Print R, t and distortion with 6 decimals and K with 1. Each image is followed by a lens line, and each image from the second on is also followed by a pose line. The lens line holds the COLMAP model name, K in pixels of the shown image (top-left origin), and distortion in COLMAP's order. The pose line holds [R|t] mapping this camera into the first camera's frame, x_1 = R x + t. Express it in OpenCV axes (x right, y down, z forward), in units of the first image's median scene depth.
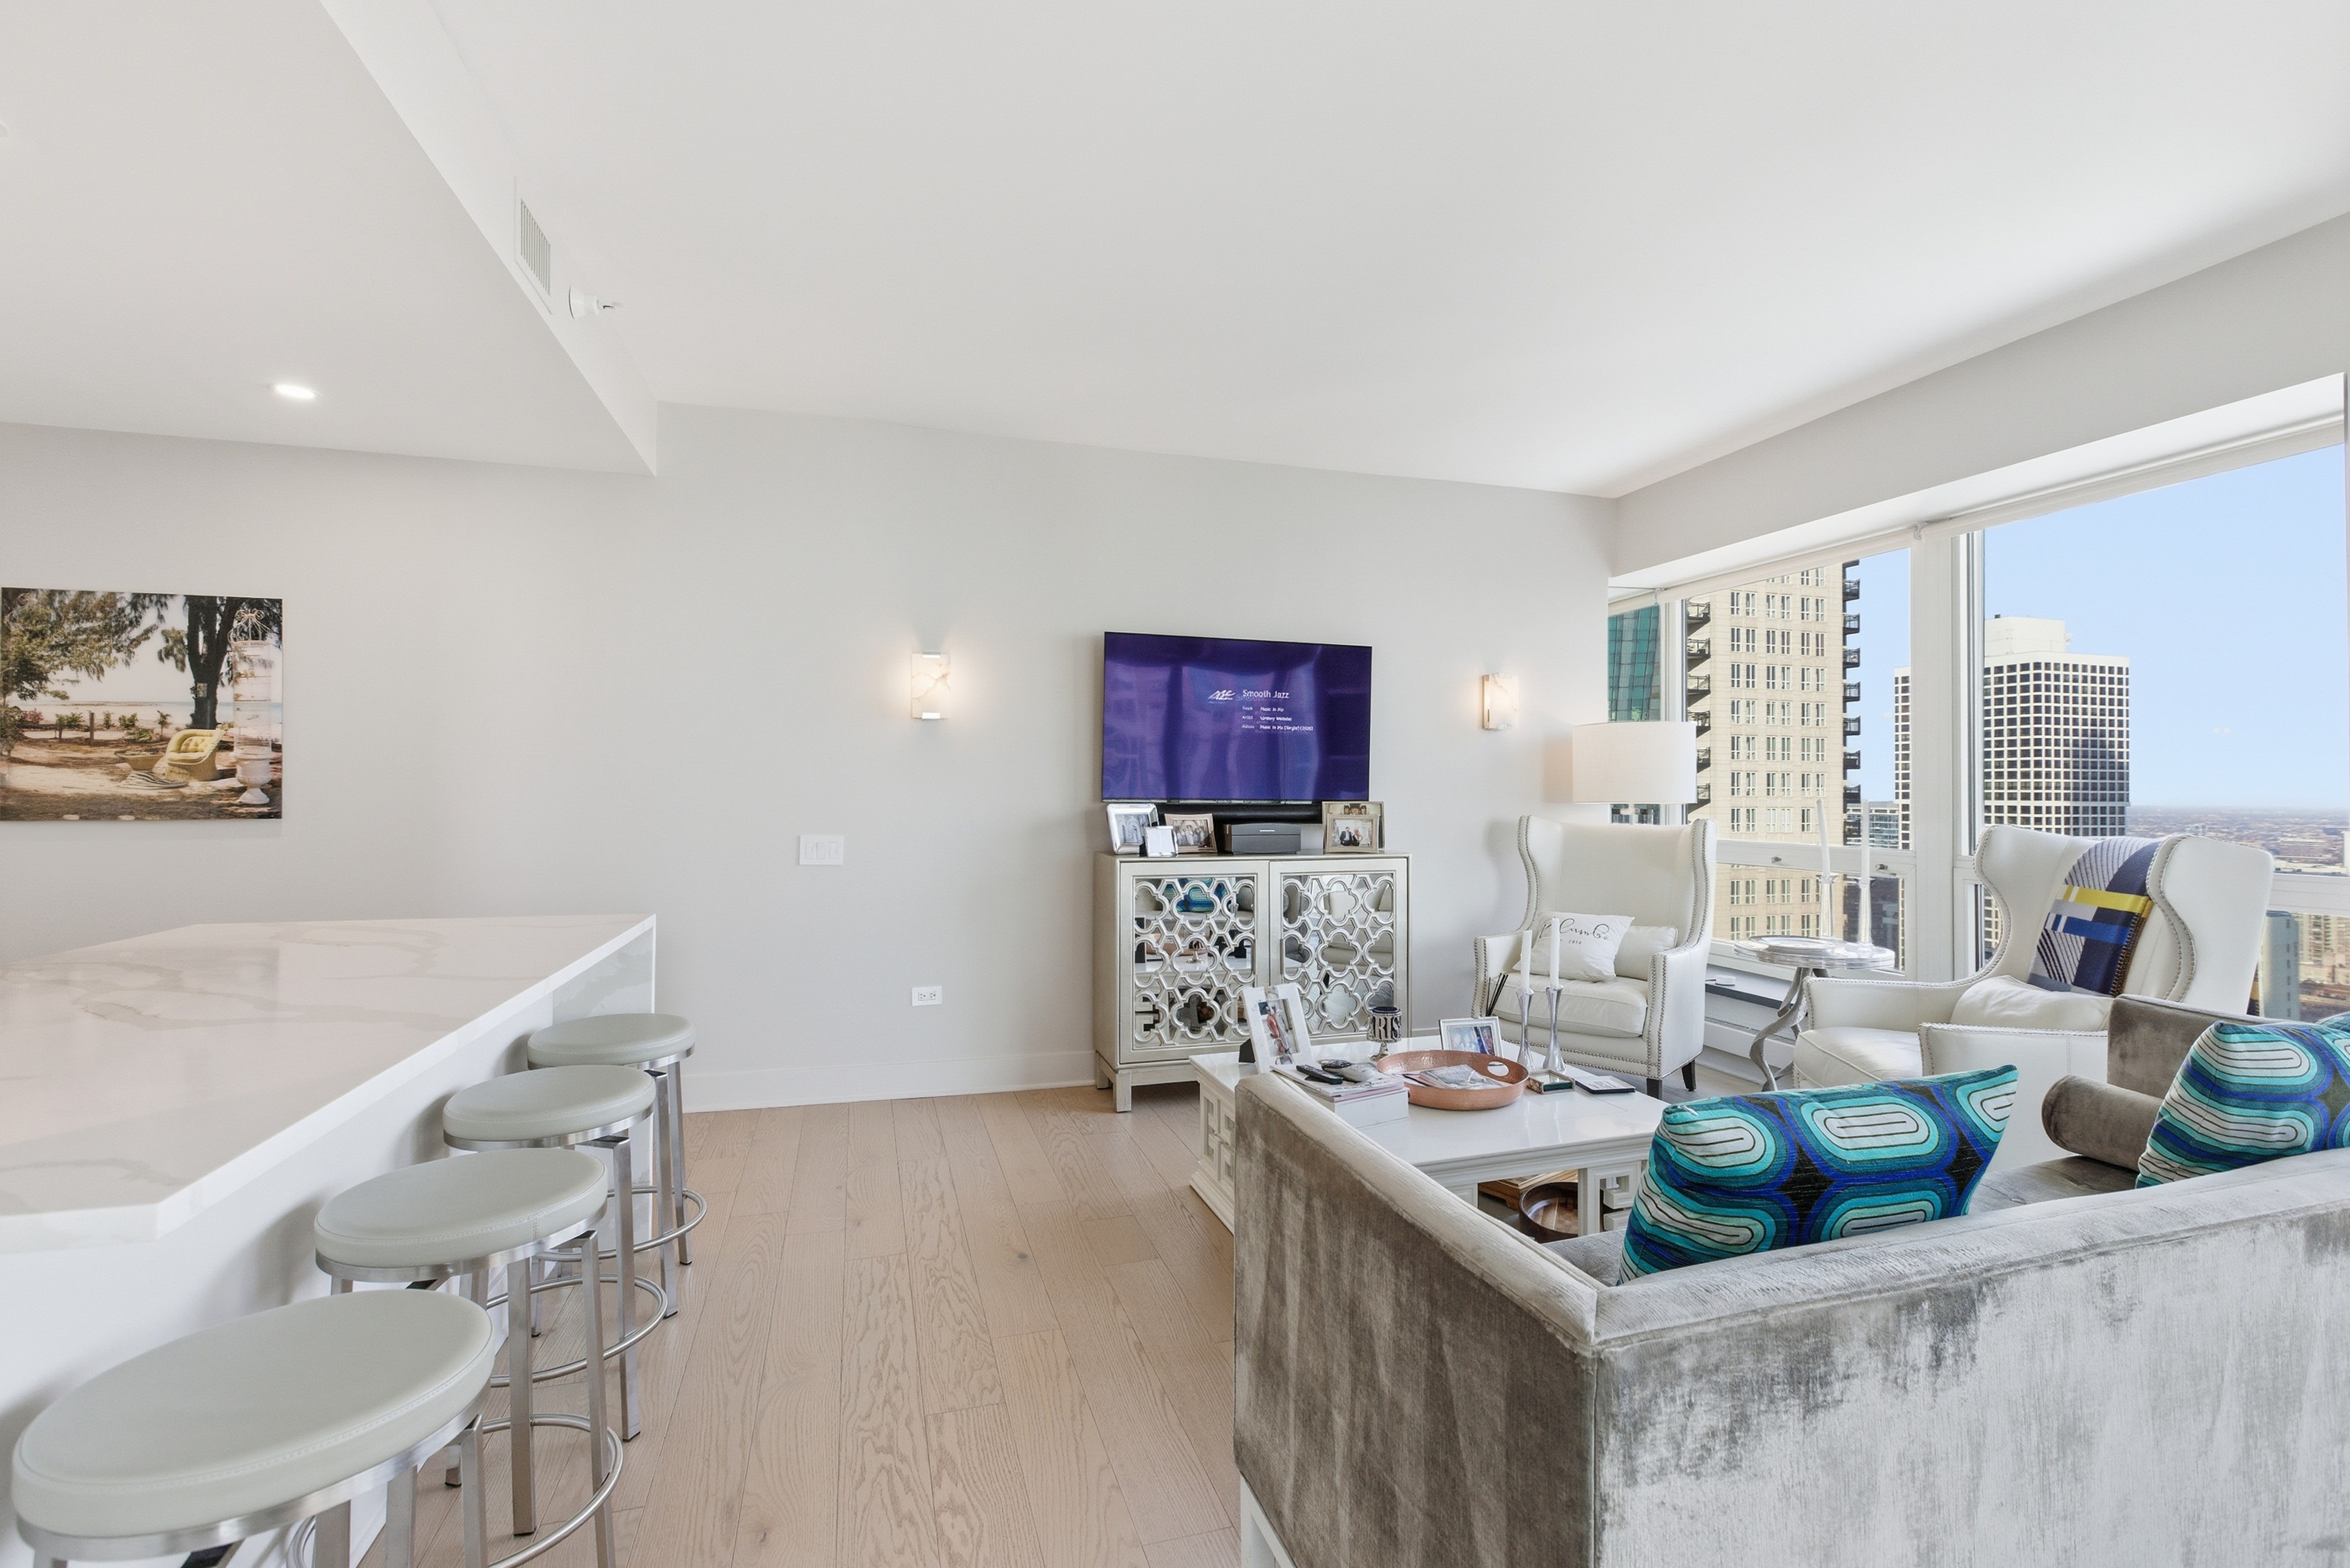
lens RADIAL K [[1050.9, 0, 1173.5], [0, 1050.9, 794.5], [0, 0, 1]] dist [0.000258, 0.000613]
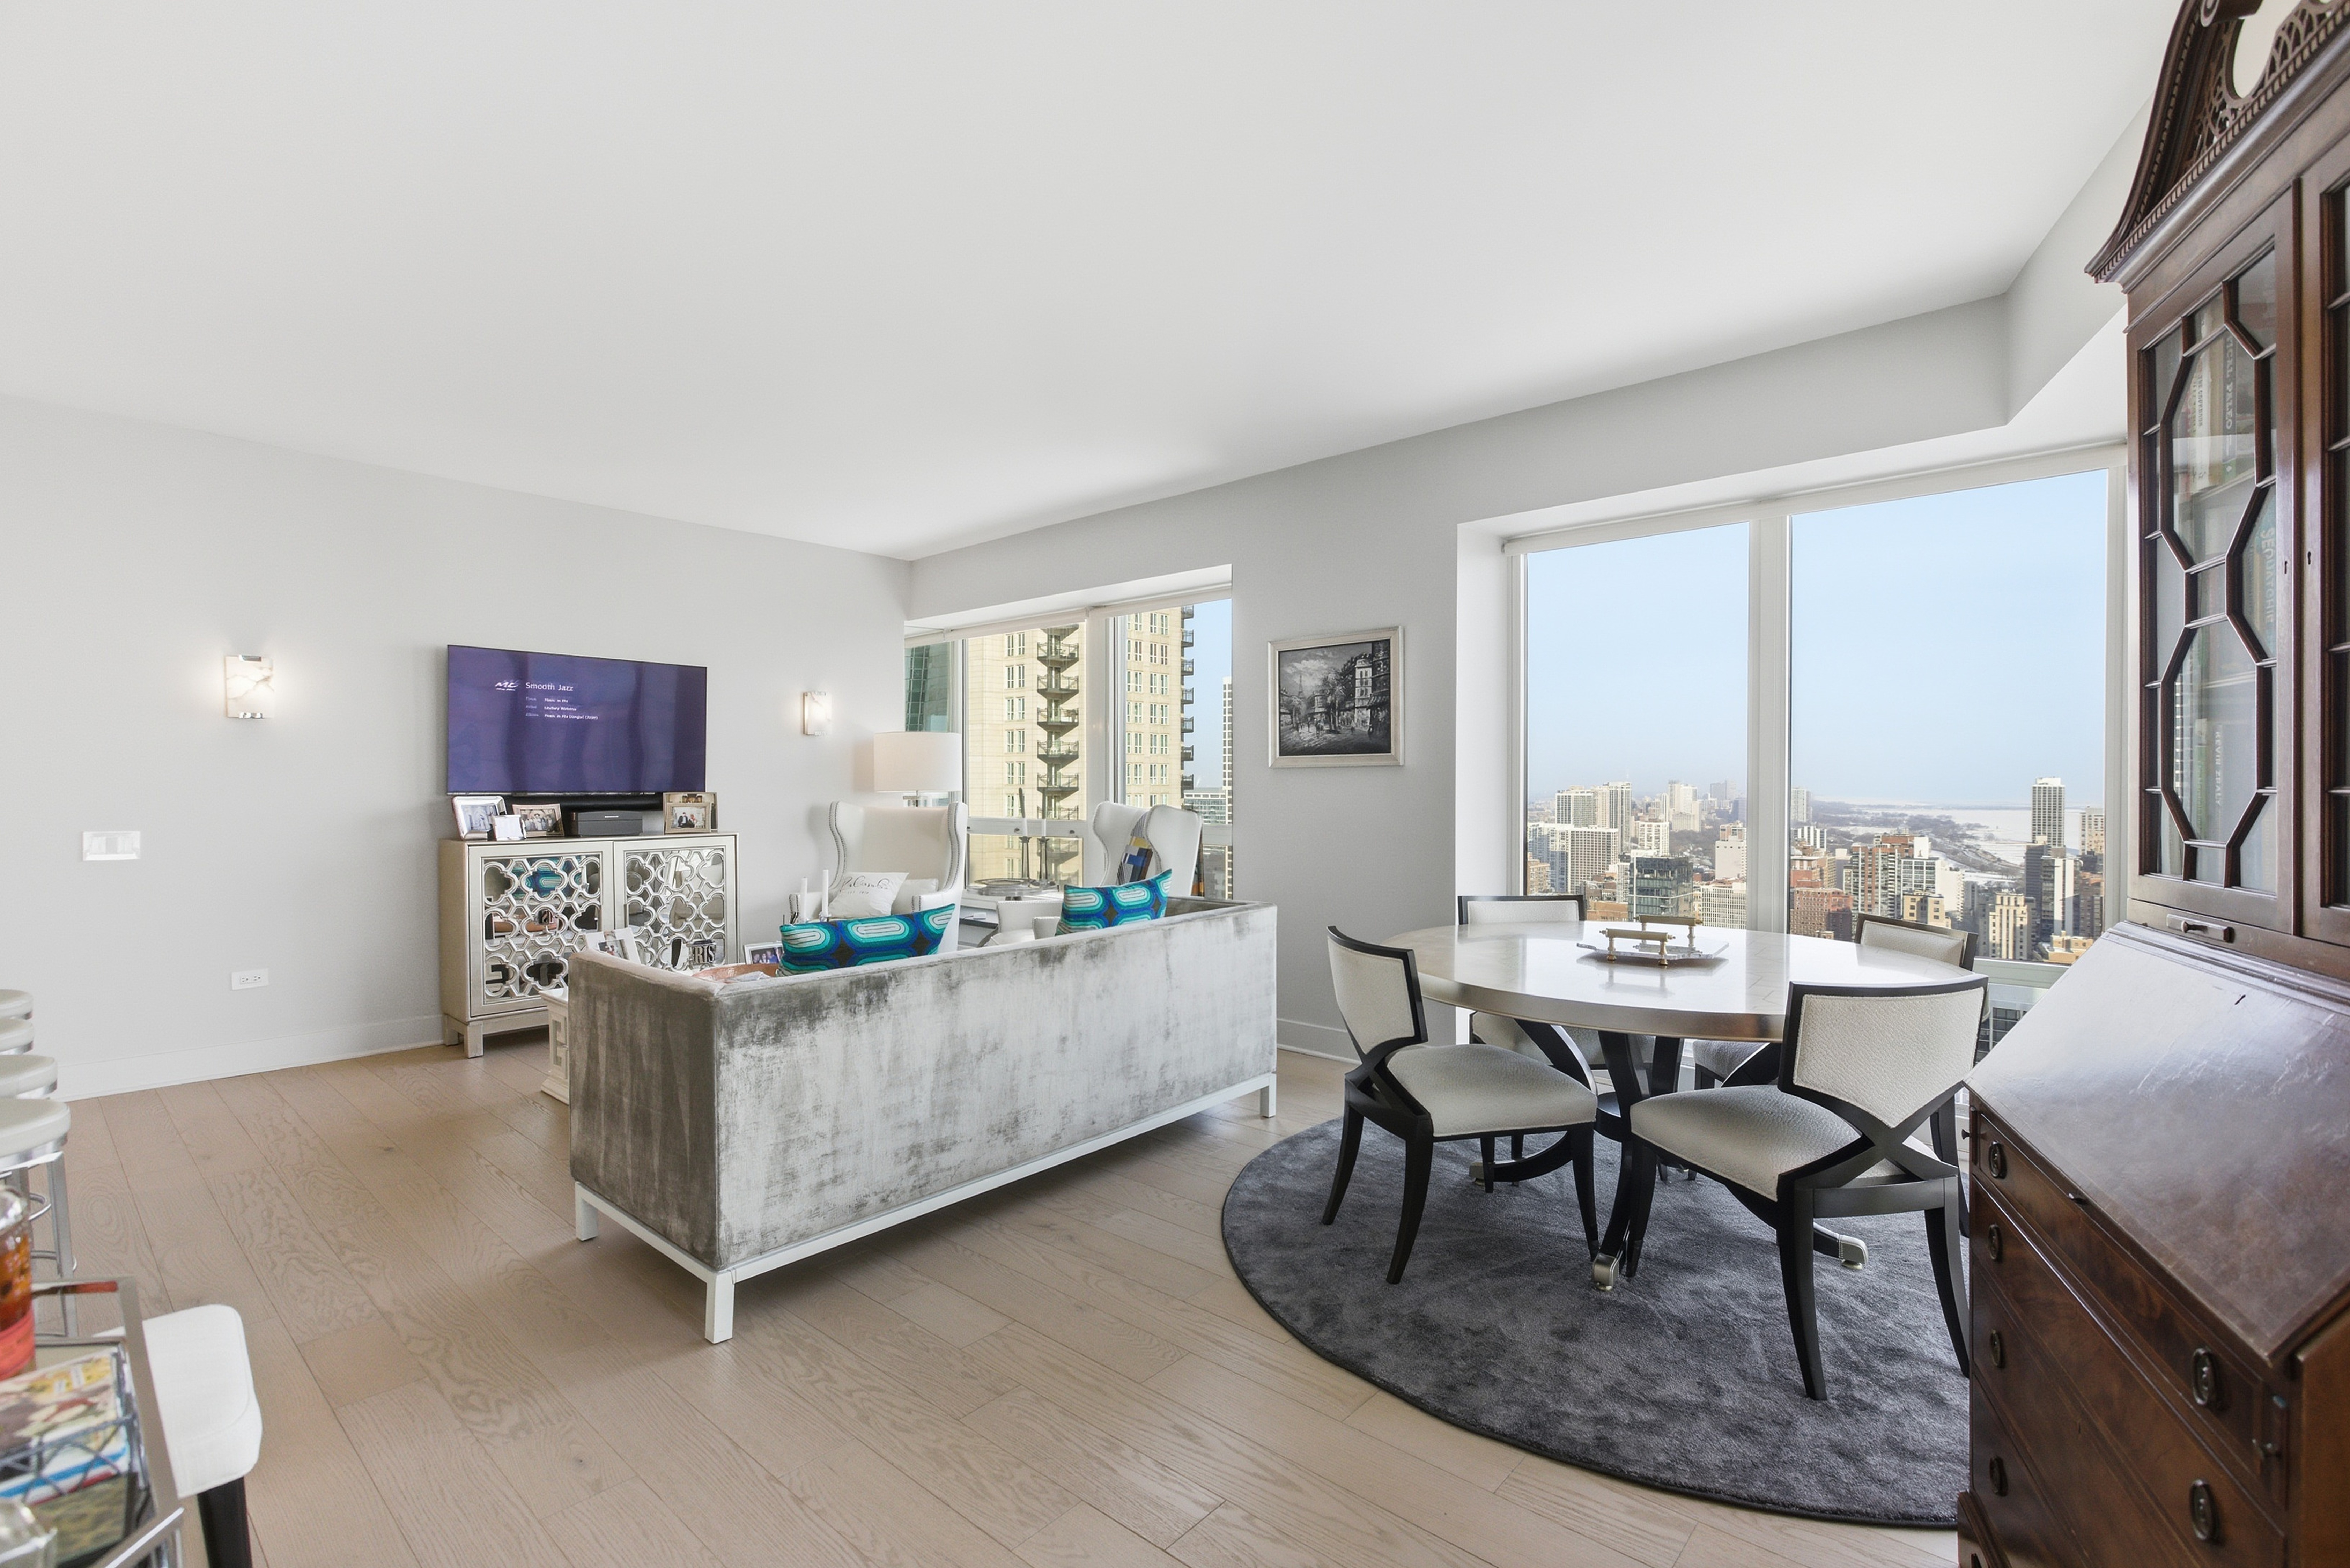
lens RADIAL K [[1050.9, 0, 1173.5], [0, 1050.9, 794.5], [0, 0, 1]] dist [0.000258, 0.000613]
pose [[0.848184, -0.011573, 0.529576, -0.003583], [0.006445, 0.999913, 0.011527, -0.001547], [-0.529663, -0.006364, 0.848184, -0.398230]]
